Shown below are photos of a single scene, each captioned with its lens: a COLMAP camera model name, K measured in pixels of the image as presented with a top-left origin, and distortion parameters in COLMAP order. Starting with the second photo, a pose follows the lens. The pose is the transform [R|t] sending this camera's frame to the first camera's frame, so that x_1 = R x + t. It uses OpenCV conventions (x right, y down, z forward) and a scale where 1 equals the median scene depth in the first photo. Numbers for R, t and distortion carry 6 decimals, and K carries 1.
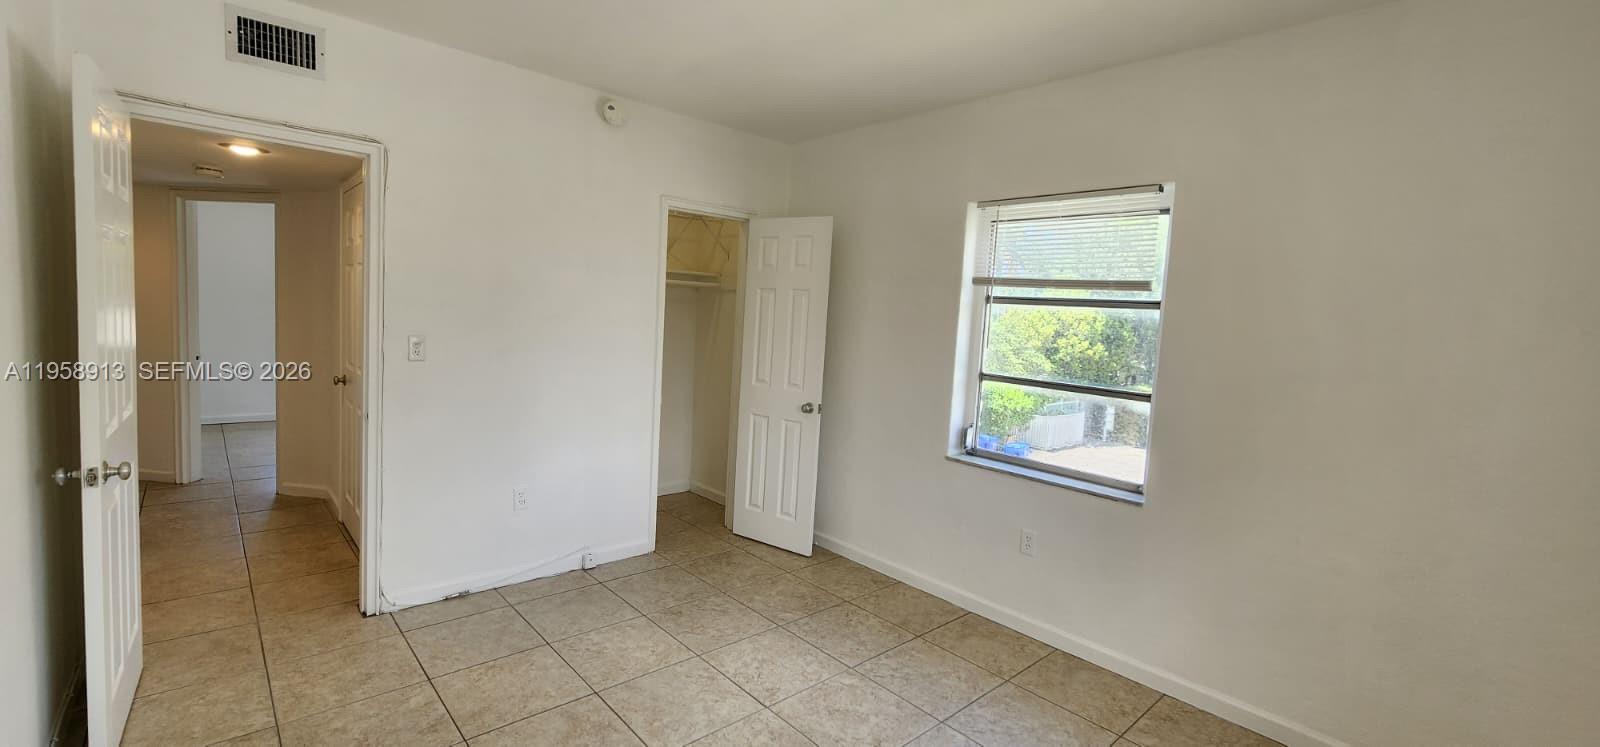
lens RADIAL K [[658.1, 0, 800.0], [0, 658.1, 373.5], [0, 0, 1]] dist [0.001090, 0.000120]
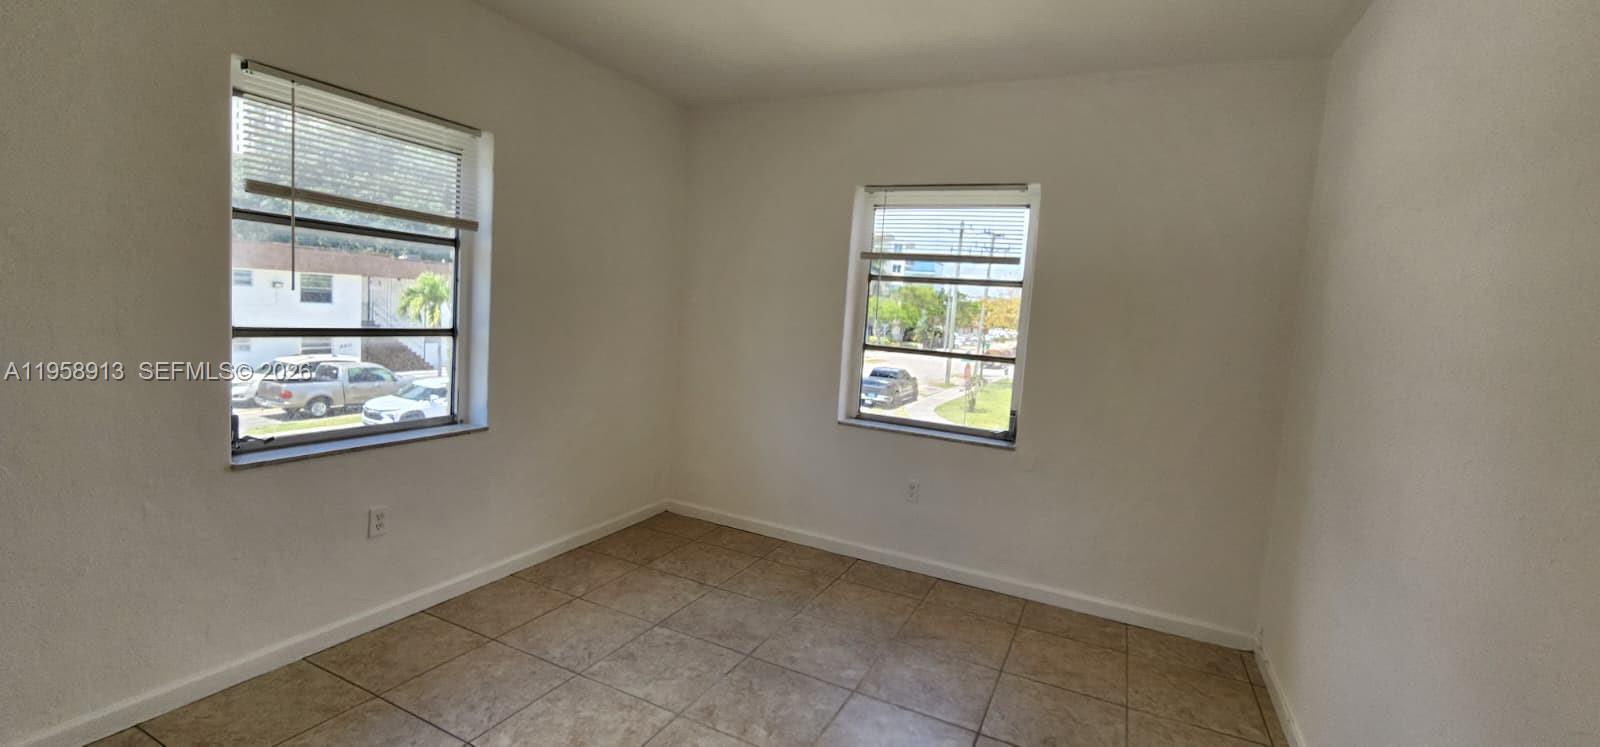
lens RADIAL K [[658.1, 0, 800.0], [0, 658.1, 373.5], [0, 0, 1]] dist [0.001090, 0.000120]
pose [[-0.360173, -0.174468, 0.916426, -0.624004], [-0.009289, 0.982978, 0.183488, -0.093497], [-0.932839, 0.057575, -0.355663, 0.841480]]
